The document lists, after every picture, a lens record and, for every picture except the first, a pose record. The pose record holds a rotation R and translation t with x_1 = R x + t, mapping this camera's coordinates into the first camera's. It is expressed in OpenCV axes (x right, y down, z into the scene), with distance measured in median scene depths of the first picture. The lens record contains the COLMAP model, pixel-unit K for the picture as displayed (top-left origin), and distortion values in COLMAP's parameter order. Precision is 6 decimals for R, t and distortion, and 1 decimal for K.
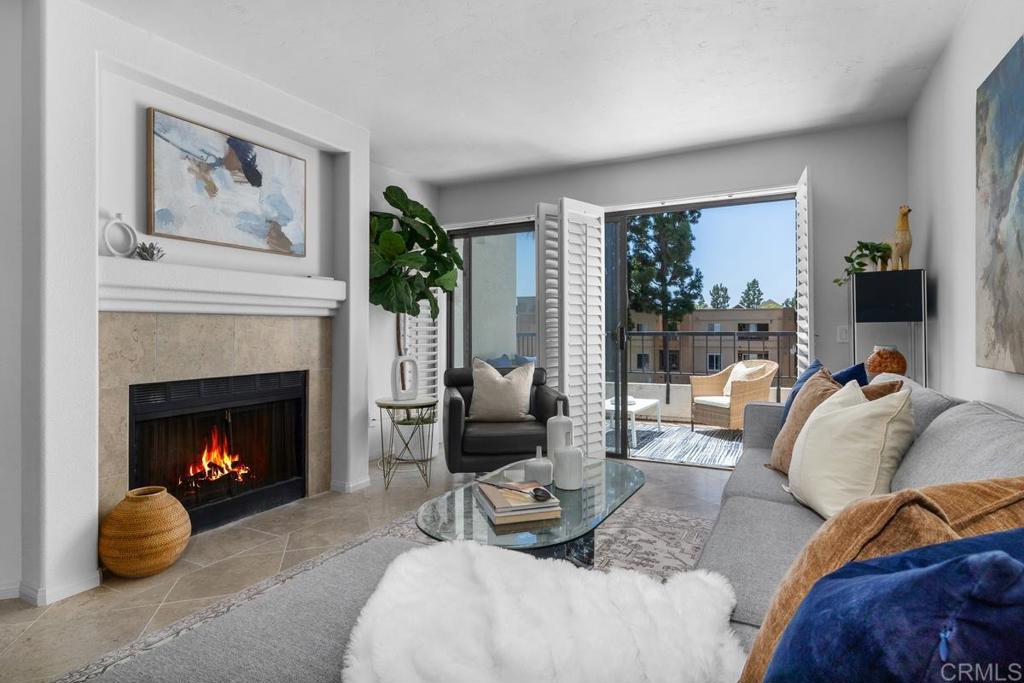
lens RADIAL K [[522.1, 0, 509.7], [0, 522.1, 325.9], [0, 0, 1]] dist [0.001319, 0.000138]
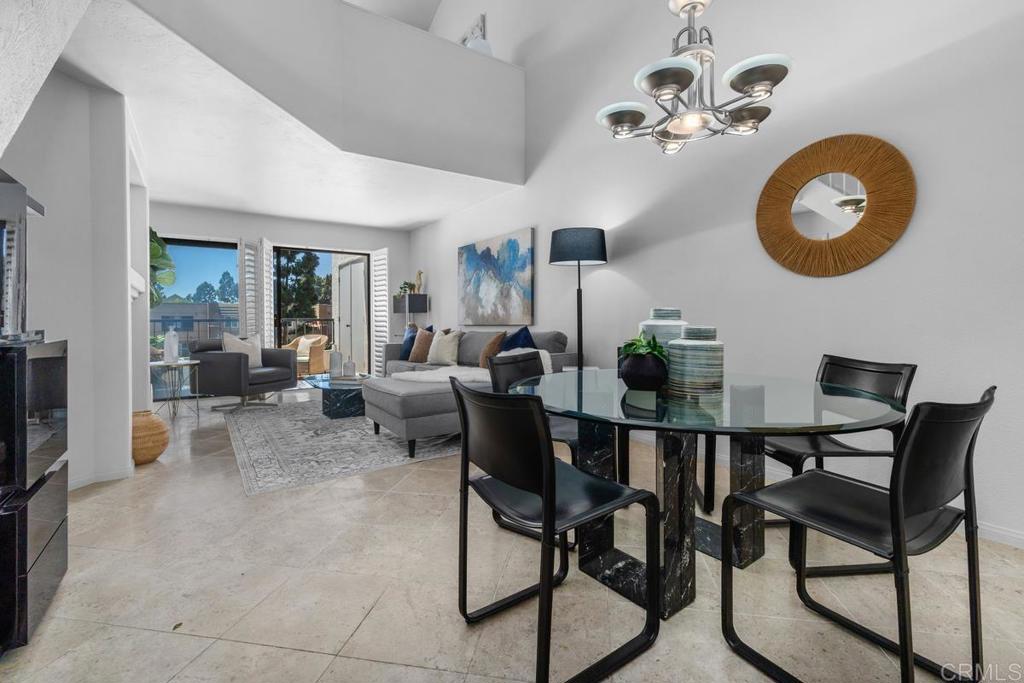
lens RADIAL K [[448.5, 0, 490.4], [0, 448.5, 324.5], [0, 0, 1]] dist [-0.000482, -0.000030]
pose [[0.461525, -0.008728, 0.887084, -0.775803], [-0.001773, 0.999941, 0.010761, 0.018777], [-0.887126, -0.006539, 0.461482, -0.277272]]
